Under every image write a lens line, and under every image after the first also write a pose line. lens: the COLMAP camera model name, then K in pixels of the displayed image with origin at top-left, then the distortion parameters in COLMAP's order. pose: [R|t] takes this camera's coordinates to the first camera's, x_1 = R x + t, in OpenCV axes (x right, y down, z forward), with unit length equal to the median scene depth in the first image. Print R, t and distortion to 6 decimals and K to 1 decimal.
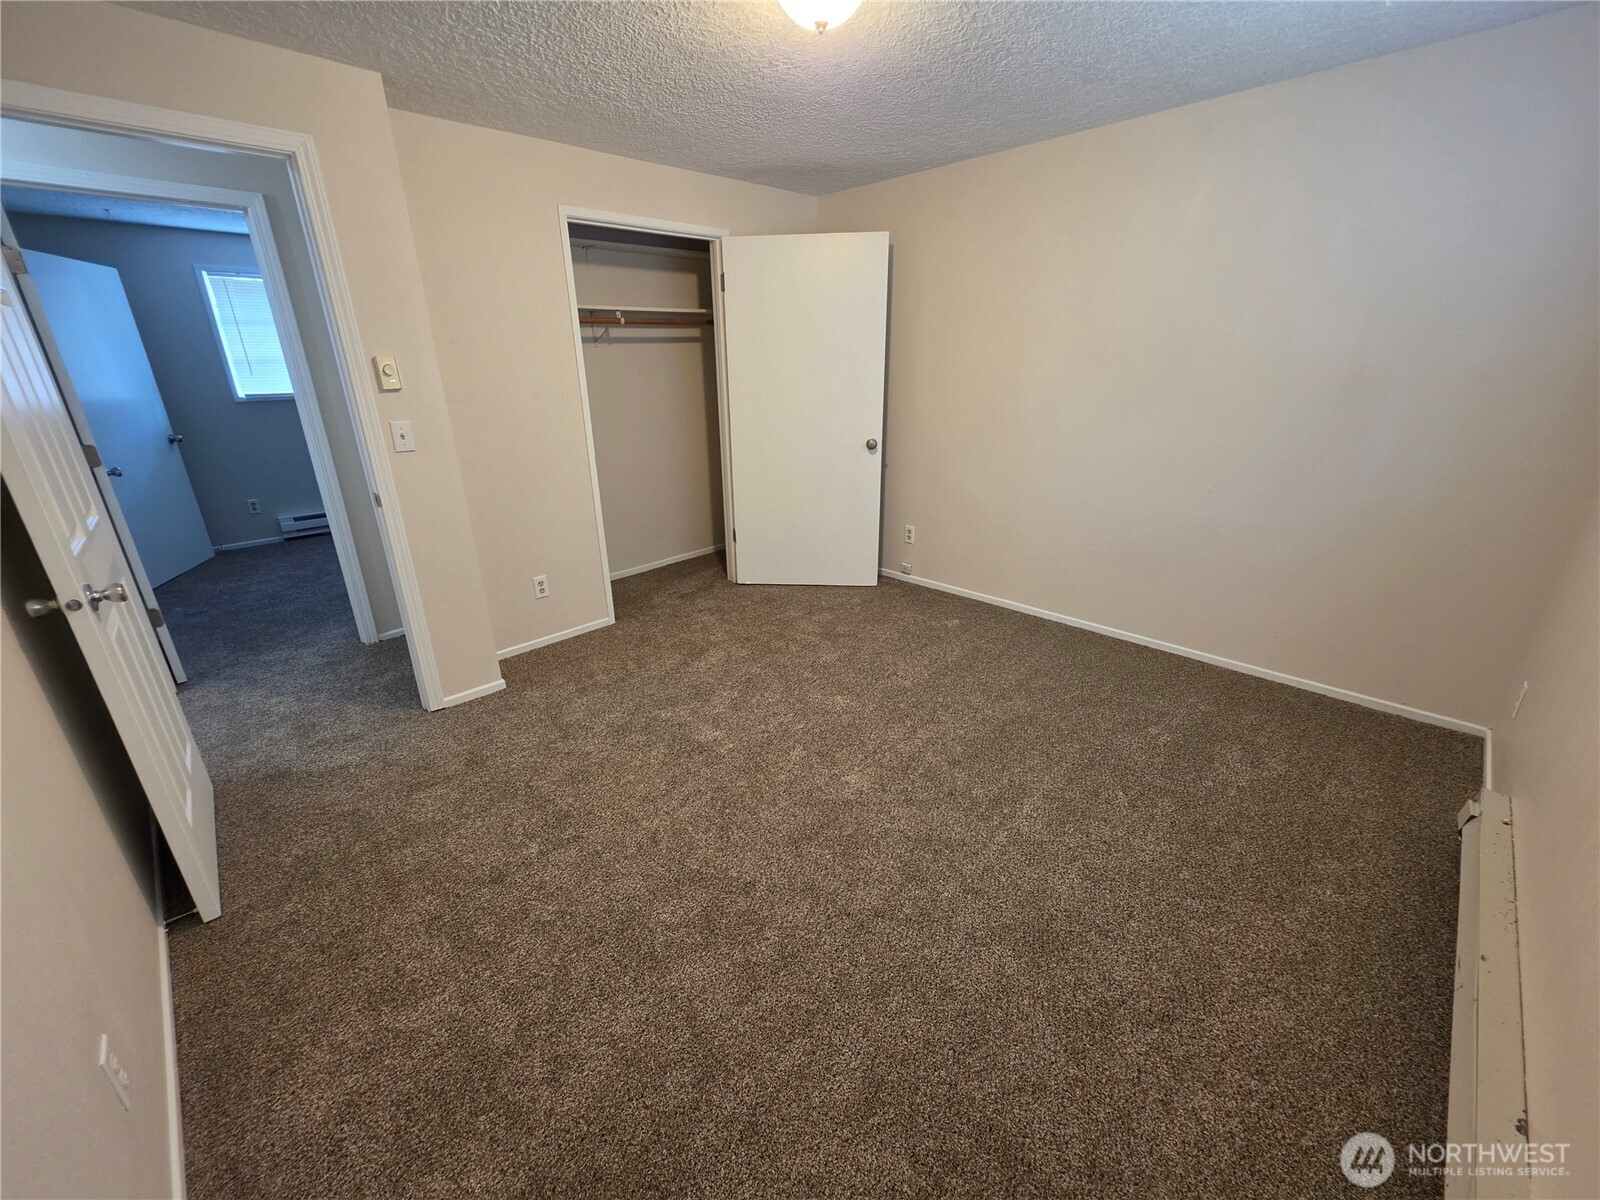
lens RADIAL K [[636.2, 0, 794.2], [0, 636.2, 592.0], [0, 0, 1]] dist [-0.001711, 0.001305]
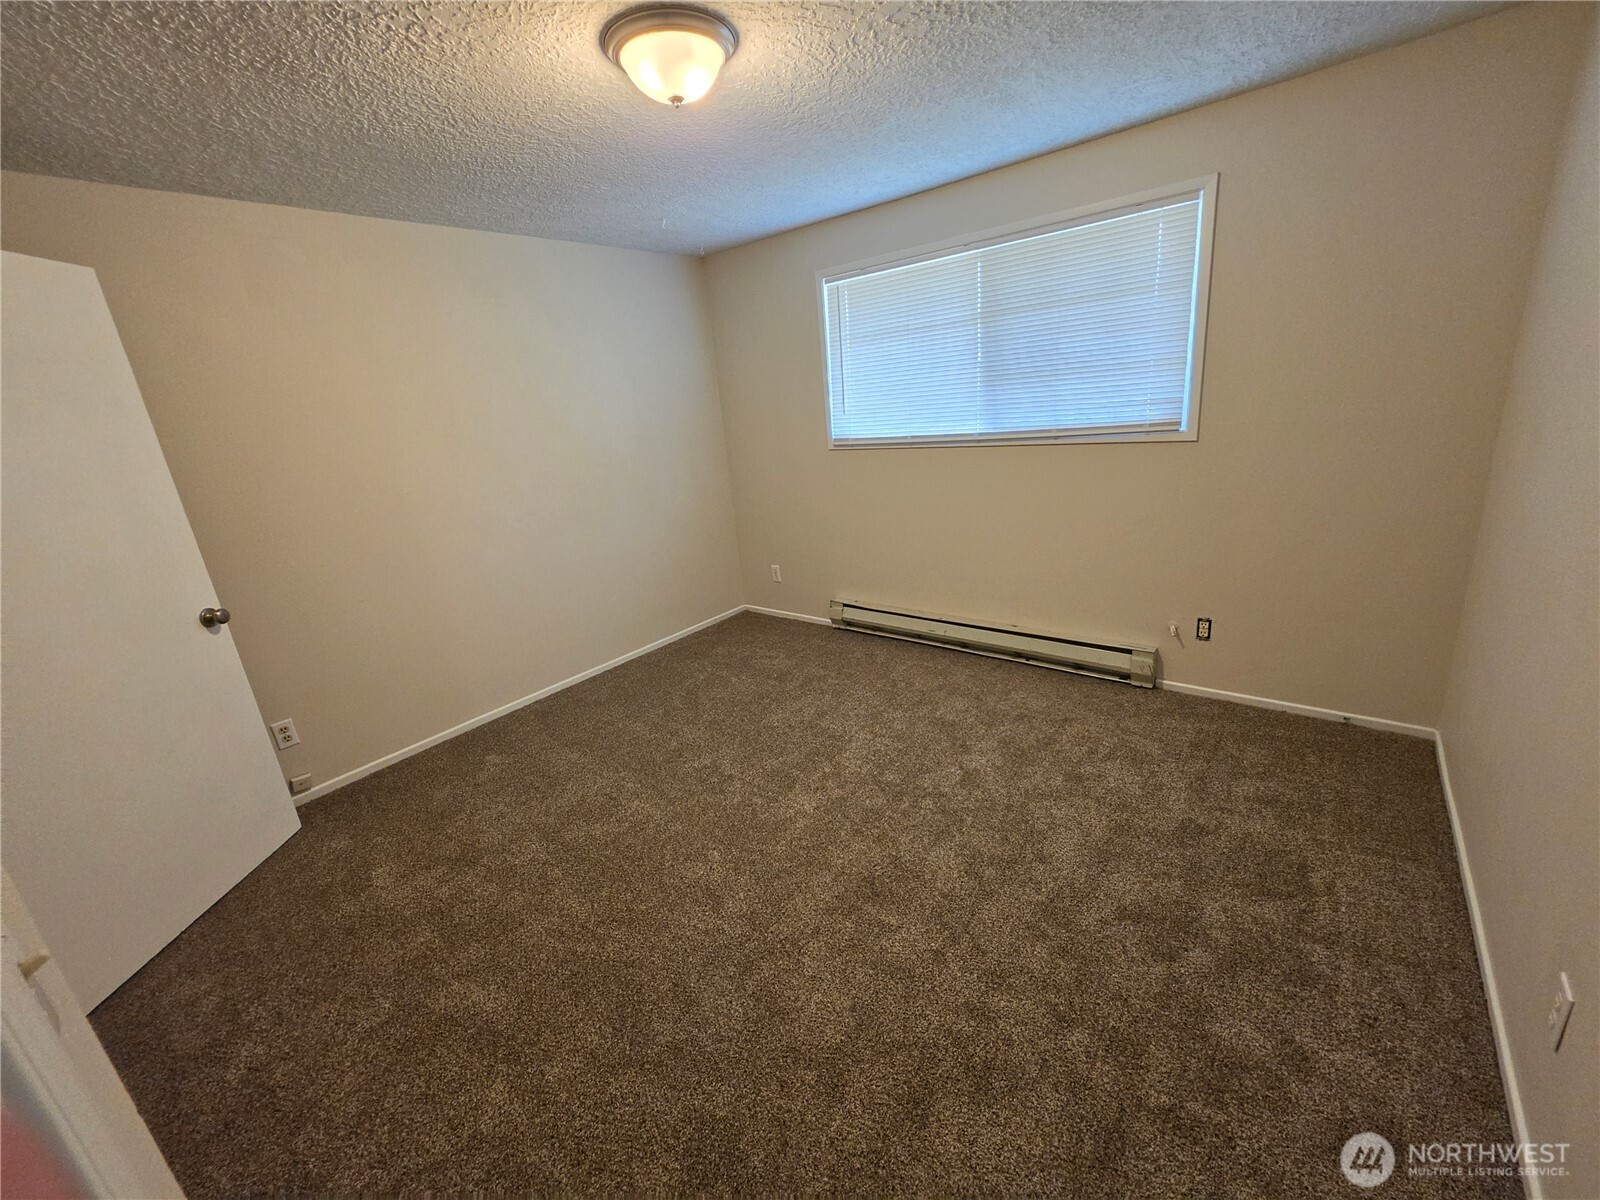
lens RADIAL K [[643.6, 0, 792.9], [0, 643.6, 595.1], [0, 0, 1]] dist [0.006351, 0.000325]
pose [[-0.098347, -0.269758, 0.957893, -0.551633], [0.429866, 0.856609, 0.285369, -0.213224], [-0.897520, 0.439831, 0.031715, 0.549888]]
